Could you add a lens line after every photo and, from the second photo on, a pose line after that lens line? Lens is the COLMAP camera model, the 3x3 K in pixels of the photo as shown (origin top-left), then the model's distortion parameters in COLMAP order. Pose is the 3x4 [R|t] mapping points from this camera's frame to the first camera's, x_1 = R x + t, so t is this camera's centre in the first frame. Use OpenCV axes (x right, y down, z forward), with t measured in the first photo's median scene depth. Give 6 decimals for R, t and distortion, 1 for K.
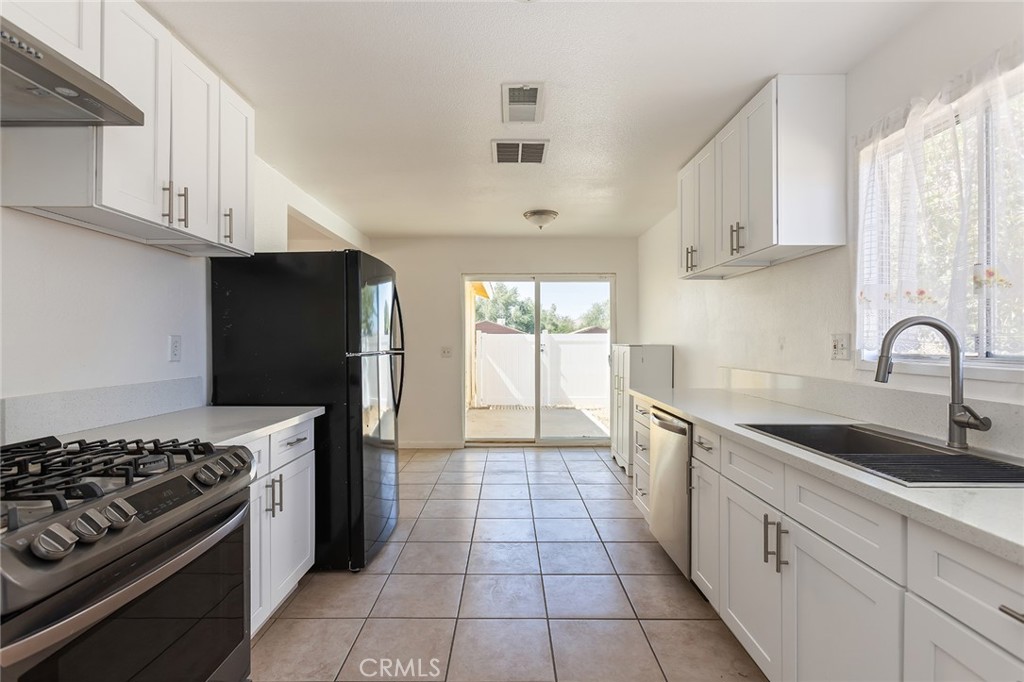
lens RADIAL K [[487.0, 0, 509.0], [0, 487.0, 340.5], [0, 0, 1]] dist [-0.019811, 0.011745]
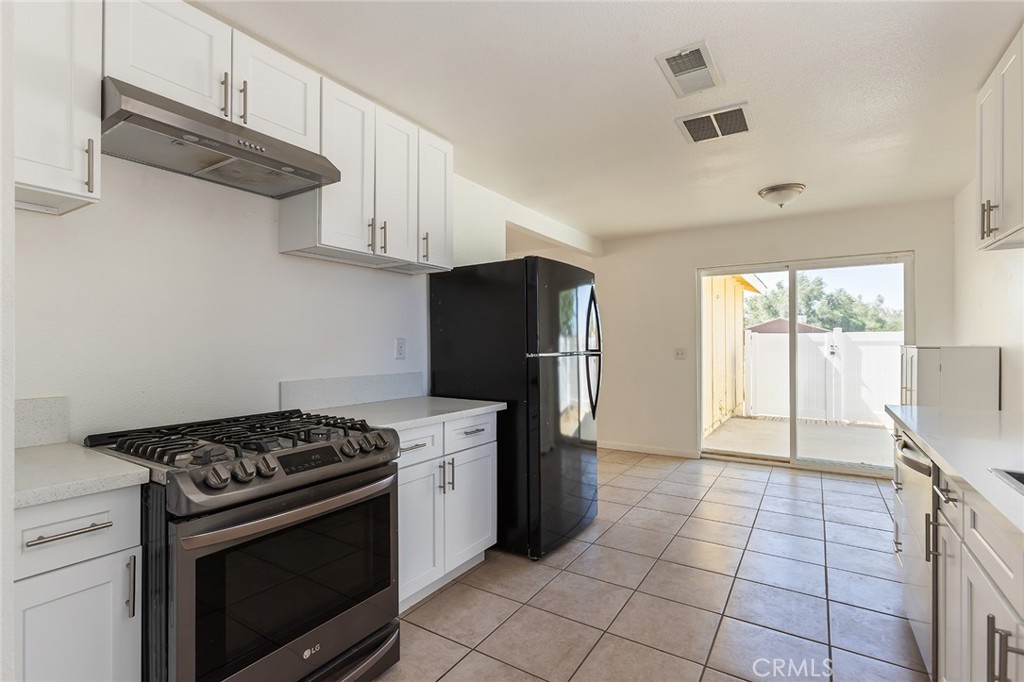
lens RADIAL K [[487.0, 0, 503.9], [0, 487.0, 343.4], [0, 0, 1]] dist [-0.019811, 0.011745]
pose [[0.836181, -0.001846, -0.548451, 0.220499], [0.003591, 0.999991, 0.002110, 0.000875], [0.548442, -0.003734, 0.836180, 0.079984]]
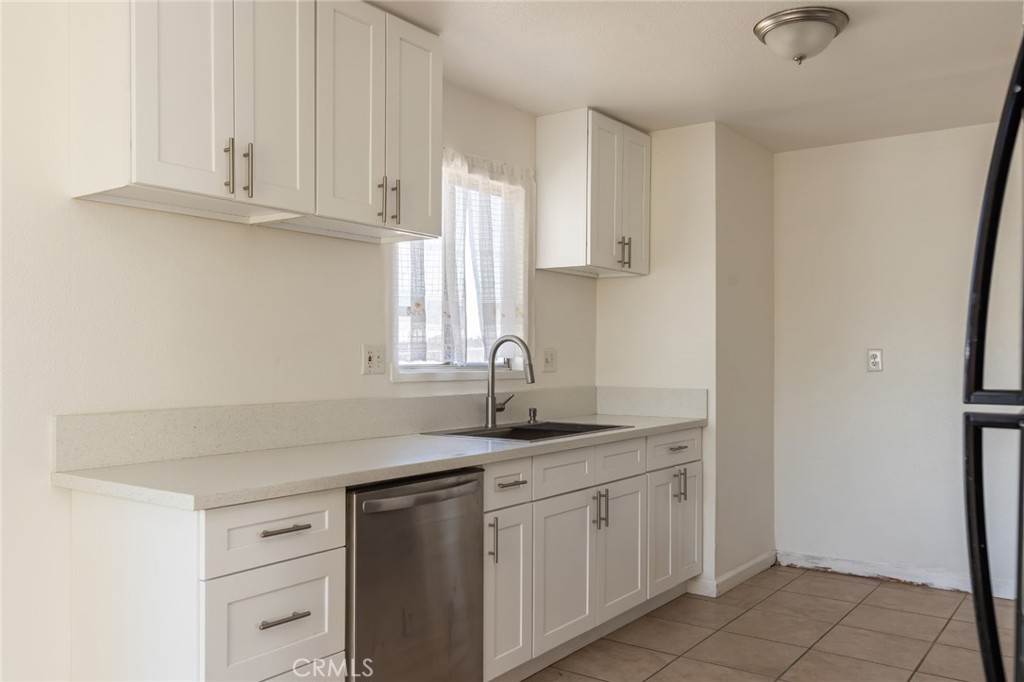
lens RADIAL K [[828.5, 0, 516.9], [0, 828.5, 356.5], [0, 0, 1]] dist [0.050328, -0.007392]
pose [[-0.806129, -0.000857, 0.591740, -0.365435], [-0.002515, 0.999995, -0.001978, 0.009818], [-0.591735, -0.003083, -0.806127, 1.823774]]
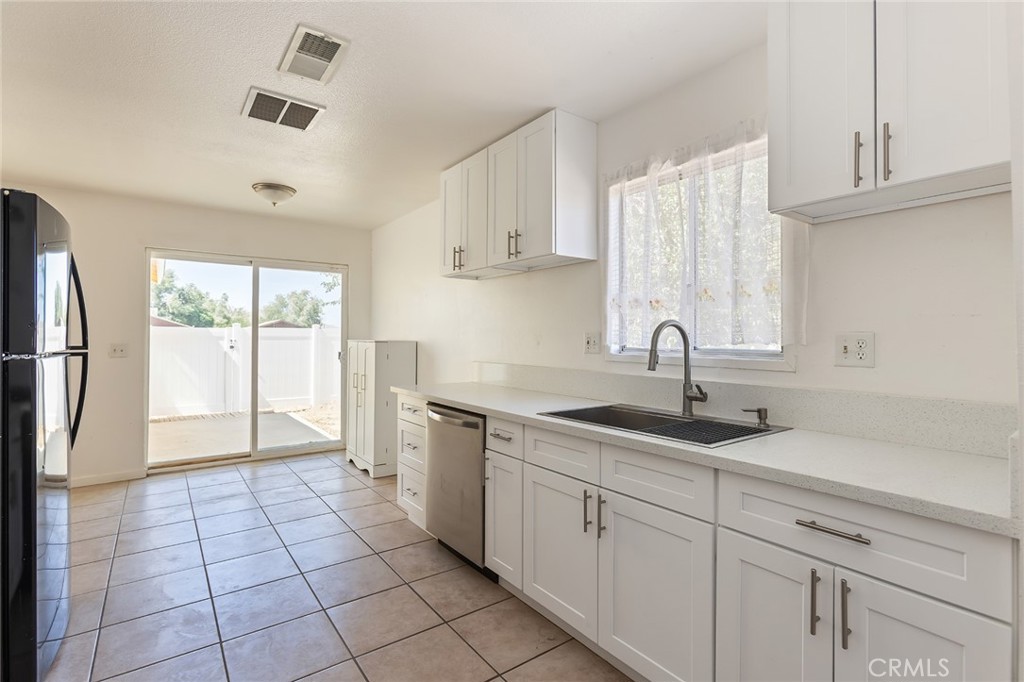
lens RADIAL K [[487.0, 0, 515.1], [0, 487.0, 331.0], [0, 0, 1]] dist [-0.019811, 0.011745]
pose [[0.800861, 0.011468, 0.598740, -0.186401], [-0.004923, 0.999909, -0.012567, 0.000061], [-0.598830, 0.007116, 0.800845, 0.114893]]
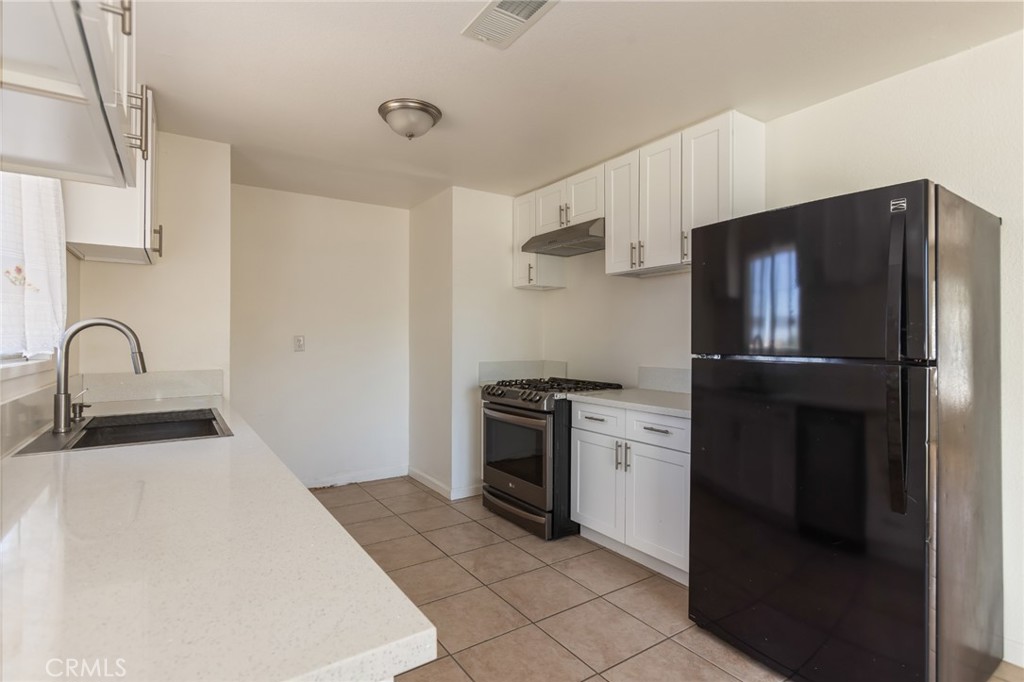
lens RADIAL K [[504.4, 0, 510.8], [0, 504.4, 338.4], [0, 0, 1]] dist [-0.009726, 0.002725]
pose [[-0.833389, -0.001841, -0.552683, 0.432784], [0.000095, 0.999994, -0.003474, 0.001694], [0.552686, -0.002947, -0.833384, 1.600019]]
